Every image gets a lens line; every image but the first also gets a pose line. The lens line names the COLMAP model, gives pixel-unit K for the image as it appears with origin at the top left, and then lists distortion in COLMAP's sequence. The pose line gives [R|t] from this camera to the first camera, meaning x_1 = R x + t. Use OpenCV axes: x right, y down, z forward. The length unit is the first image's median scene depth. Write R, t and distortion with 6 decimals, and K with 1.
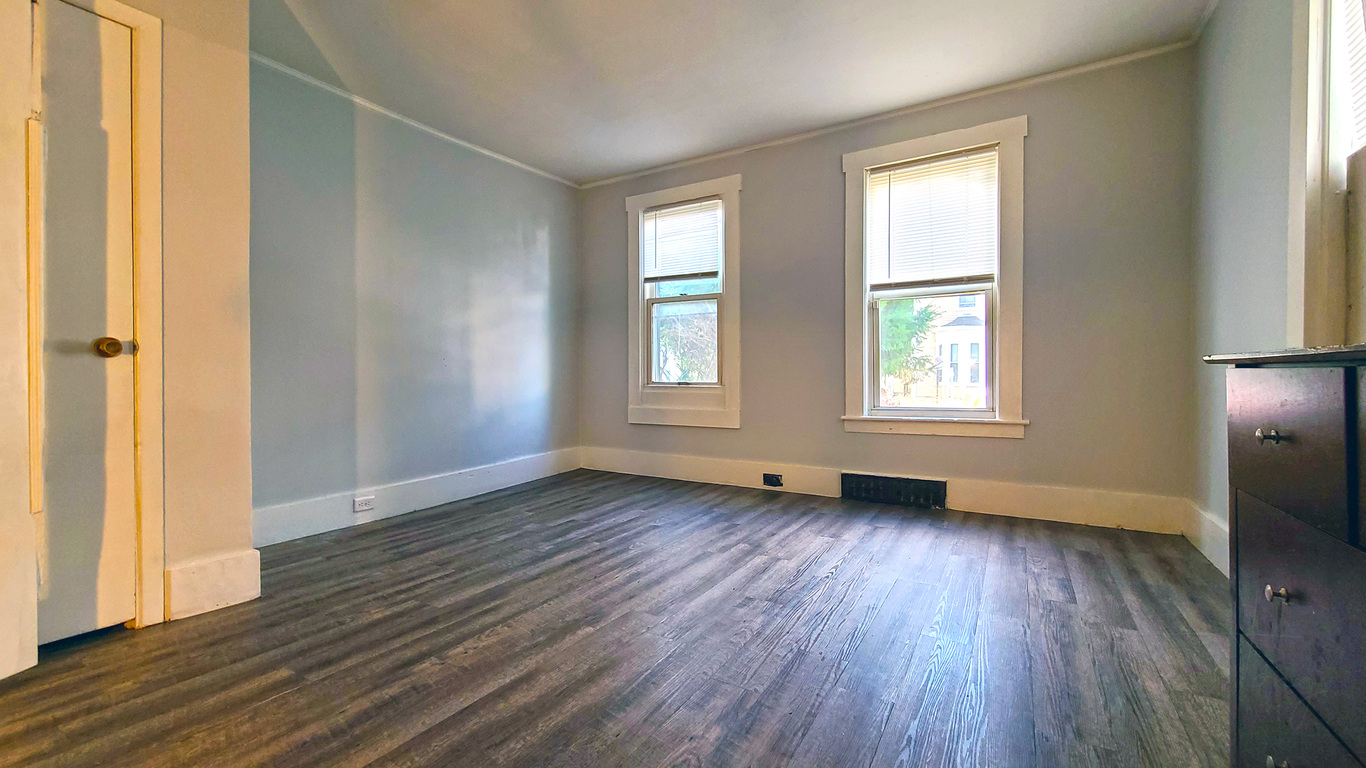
lens RADIAL K [[556.3, 0, 681.0], [0, 556.3, 379.4], [0, 0, 1]] dist [-0.001983, 0.000759]
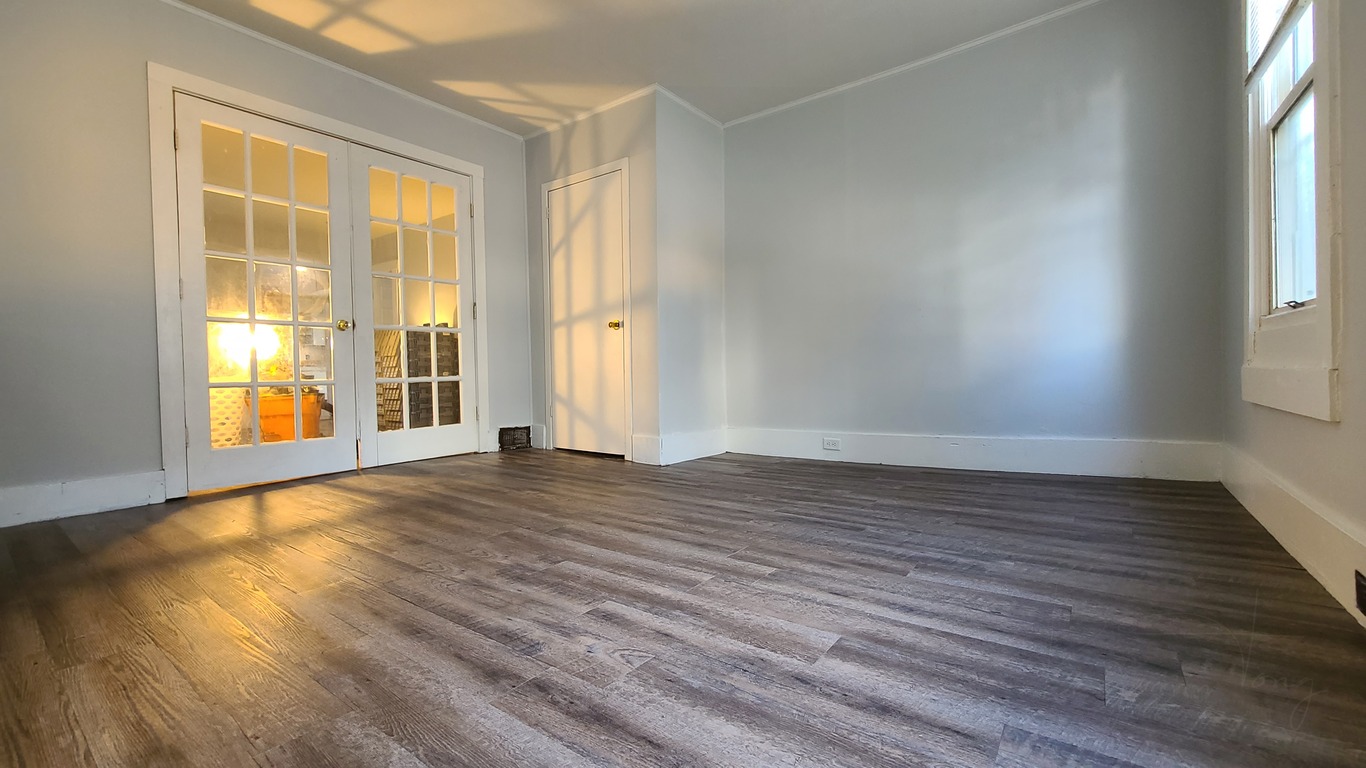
lens RADIAL K [[556.3, 0, 682.0], [0, 556.3, 376.5], [0, 0, 1]] dist [-0.001983, 0.000759]
pose [[-0.098156, 0.015566, -0.995049, 0.725450], [0.014265, 0.999797, 0.014233, 0.076873], [0.995069, -0.012798, -0.098358, 0.972400]]
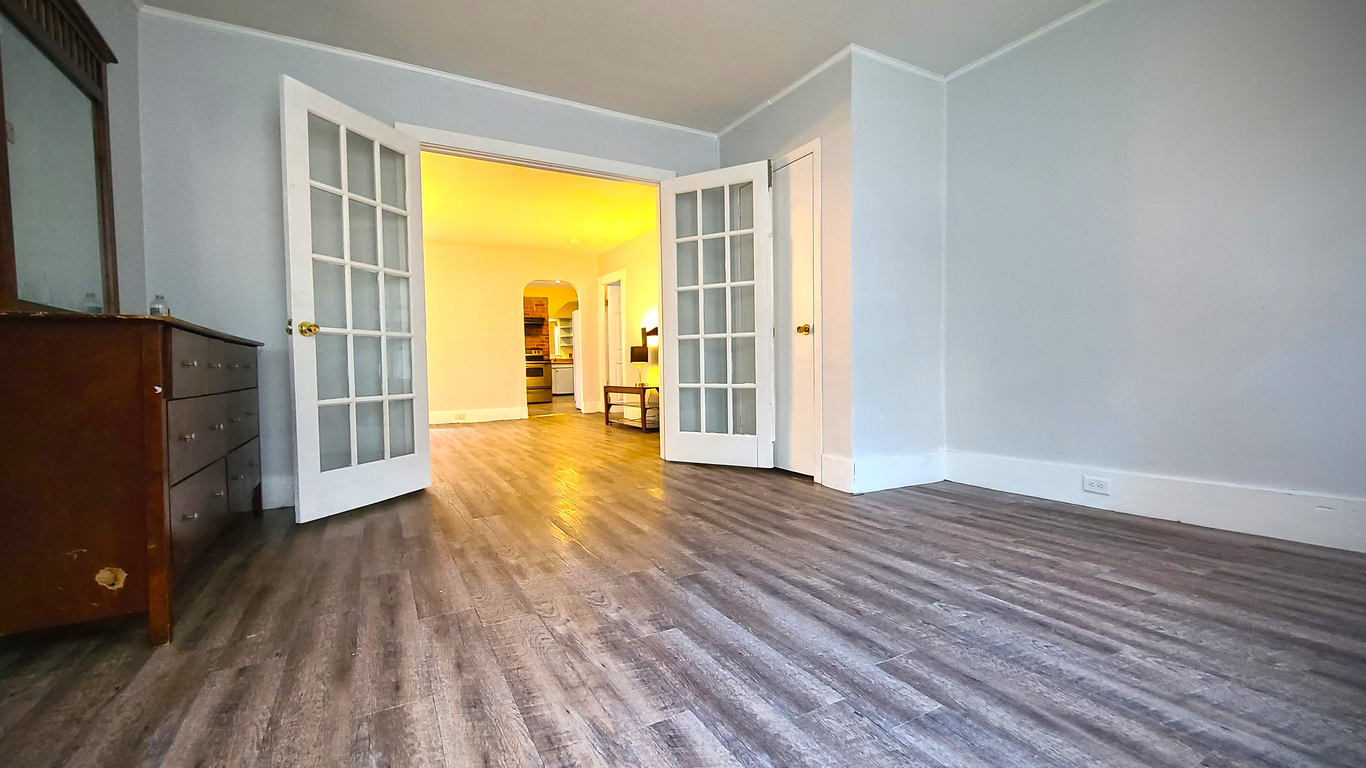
lens RADIAL K [[556.3, 0, 685.9], [0, 556.3, 381.0], [0, 0, 1]] dist [-0.001983, 0.000759]
pose [[-0.491343, 0.032168, -0.870372, 0.560927], [0.014622, 0.999482, 0.028685, 0.039029], [0.870843, 0.001367, -0.491559, 1.050637]]
